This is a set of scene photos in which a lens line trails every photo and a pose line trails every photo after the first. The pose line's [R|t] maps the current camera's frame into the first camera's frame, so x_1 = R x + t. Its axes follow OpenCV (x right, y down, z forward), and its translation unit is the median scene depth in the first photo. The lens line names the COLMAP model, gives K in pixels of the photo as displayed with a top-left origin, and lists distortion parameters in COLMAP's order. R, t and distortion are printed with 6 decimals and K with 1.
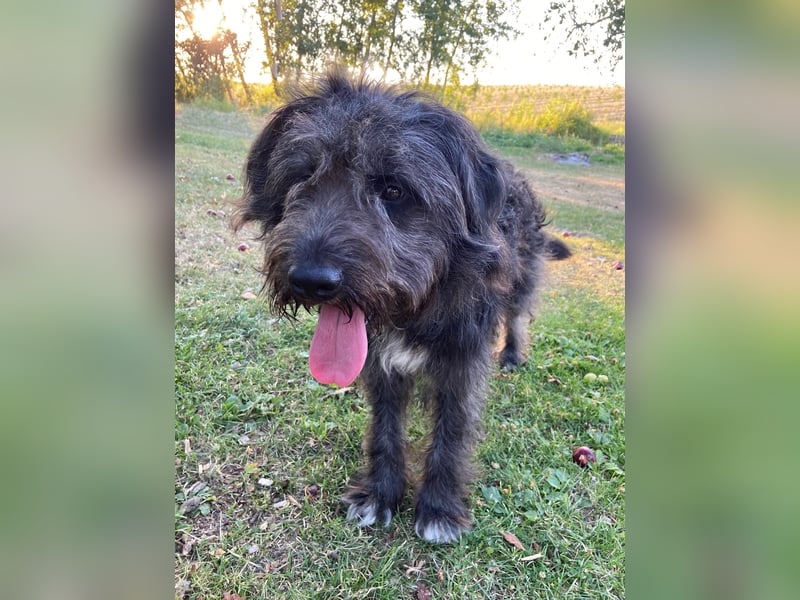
lens RADIAL K [[478.2, 0, 411.3], [0, 478.2, 299.7], [0, 0, 1]] dist [0.081267, -0.127107]
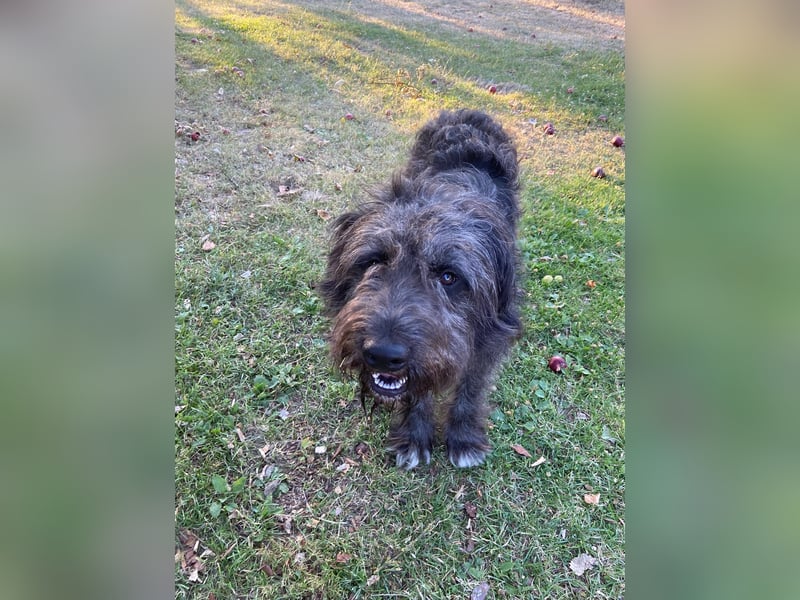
lens RADIAL K [[478.2, 0, 421.0], [0, 478.2, 311.1], [0, 0, 1]] dist [0.081267, -0.127107]
pose [[0.972722, -0.180911, 0.145202, -0.145223], [0.120334, 0.928649, 0.350900, -0.285615], [-0.198323, -0.323855, 0.925087, -0.040317]]
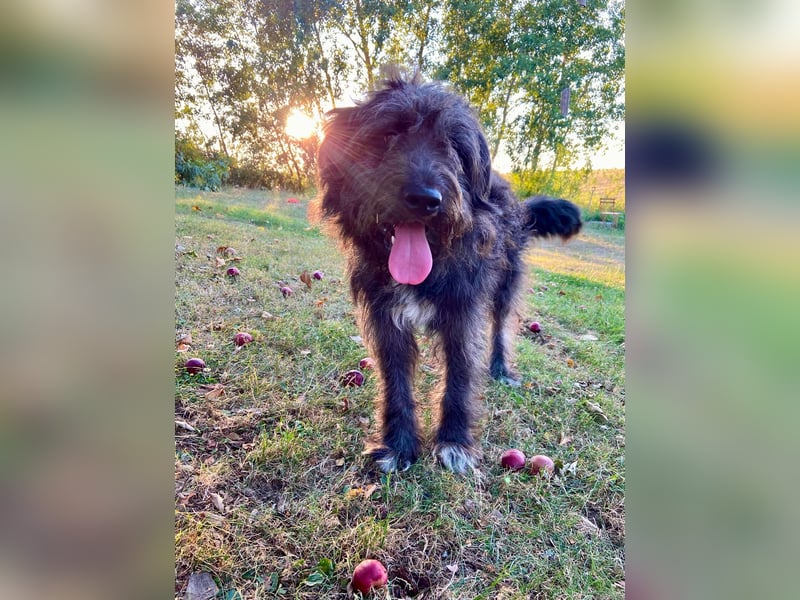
lens RADIAL K [[478.2, 0, 403.7], [0, 478.2, 294.8], [0, 0, 1]] dist [0.081267, -0.127107]
pose [[0.983806, 0.010320, -0.178937, -1.213028], [-0.041248, 0.984581, -0.169998, -0.648673], [0.174424, 0.174626, 0.969063, 1.801443]]
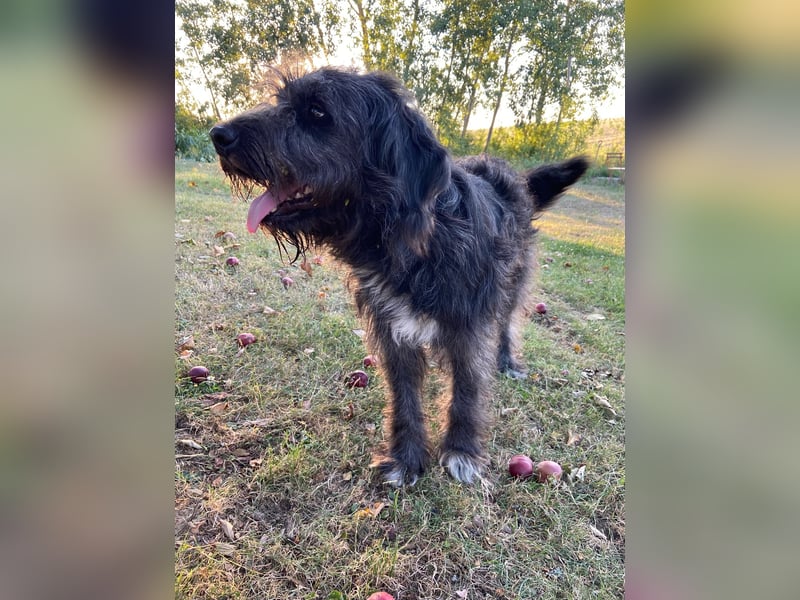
lens RADIAL K [[478.2, 0, 400.0], [0, 478.2, 301.4], [0, 0, 1]] dist [0.081267, -0.127107]
pose [[0.980833, -0.005560, -0.194769, -1.213573], [-0.009789, 0.996924, -0.077757, -0.744617], [0.194602, 0.078173, 0.977762, 1.818387]]
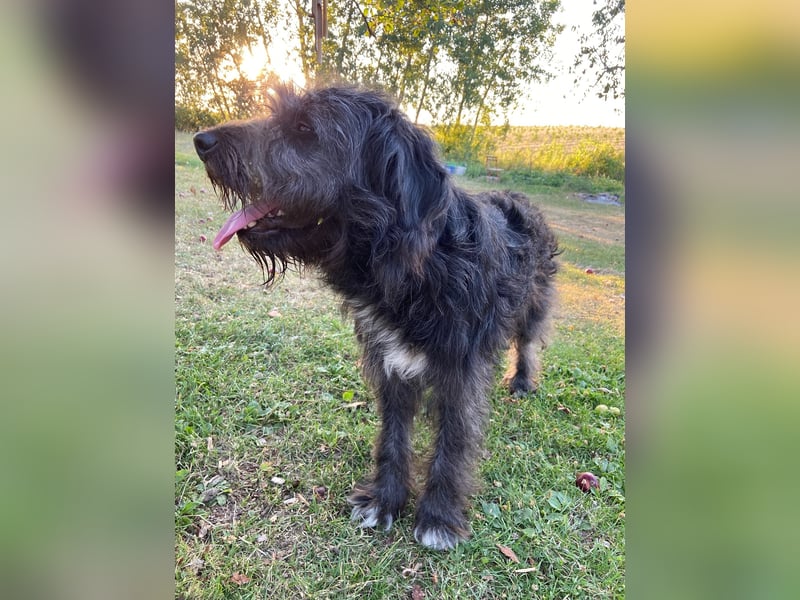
lens RADIAL K [[478.2, 0, 397.1], [0, 478.2, 298.2], [0, 0, 1]] dist [0.081267, -0.127107]
pose [[0.995911, 0.041184, -0.080409, 0.026868], [-0.046890, 0.996415, -0.070412, 0.031656], [0.077221, 0.073895, 0.994272, -0.064673]]
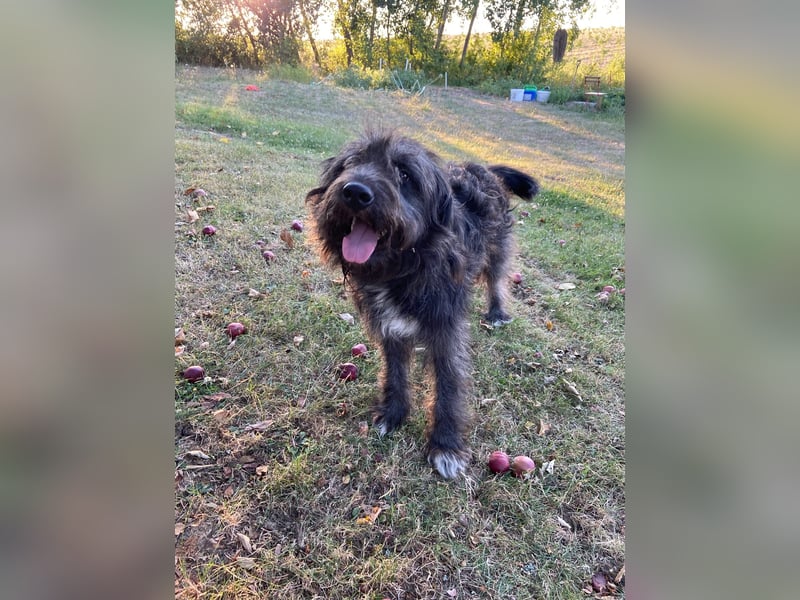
lens RADIAL K [[478.2, 0, 403.0], [0, 478.2, 305.5], [0, 0, 1]] dist [0.081267, -0.127107]
pose [[0.991733, 0.017961, -0.127052, -1.248732], [-0.006340, 0.995805, 0.091282, -0.937196], [0.128159, -0.089722, 0.987687, 1.763761]]
